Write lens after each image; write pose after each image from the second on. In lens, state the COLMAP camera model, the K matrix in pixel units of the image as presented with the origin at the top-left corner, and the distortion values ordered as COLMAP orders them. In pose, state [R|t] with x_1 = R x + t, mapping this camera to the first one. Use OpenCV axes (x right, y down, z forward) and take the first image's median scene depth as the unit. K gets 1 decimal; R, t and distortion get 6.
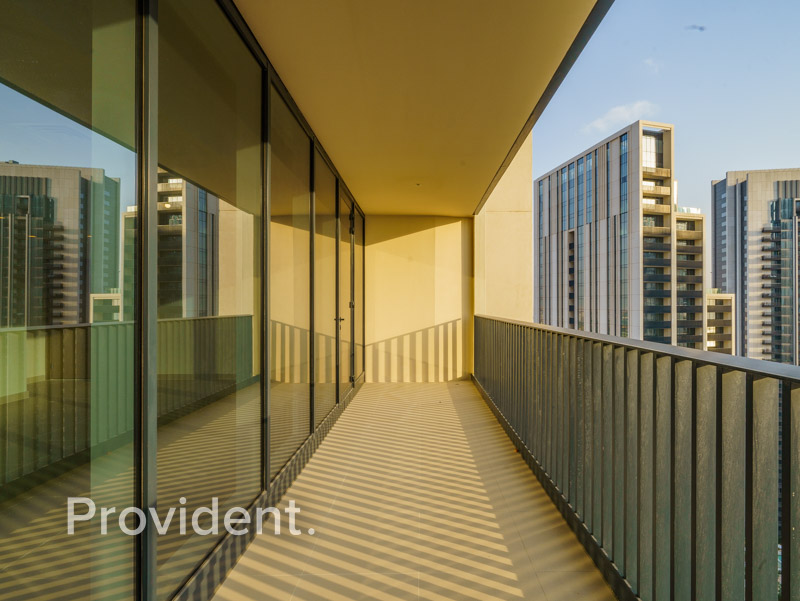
lens RADIAL K [[409.7, 0, 397.7], [0, 409.7, 302.4], [0, 0, 1]] dist [0.000361, -0.000577]
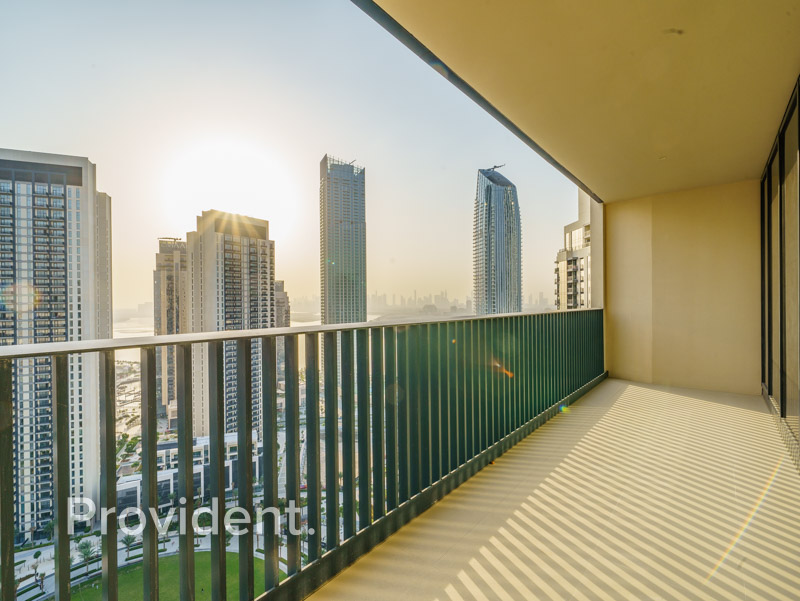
lens RADIAL K [[409.7, 0, 397.7], [0, 409.7, 302.4], [0, 0, 1]] dist [0.000361, -0.000577]
pose [[-0.821077, 0.007491, 0.570768, -0.043562], [0.013080, 0.999898, 0.005693, 0.018598], [-0.570667, 0.012140, -0.821092, 2.025518]]
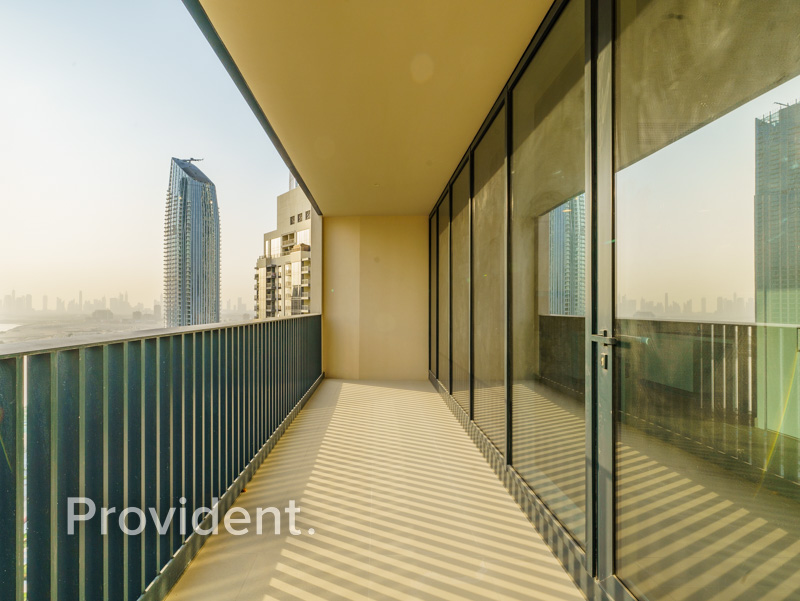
lens RADIAL K [[409.7, 0, 397.7], [0, 409.7, 302.4], [0, 0, 1]] dist [0.000361, -0.000577]
pose [[-0.994154, -0.001696, -0.107956, 0.101576], [-0.001309, 0.999992, -0.003652, 0.018902], [0.107961, -0.003489, -0.994149, 1.988141]]
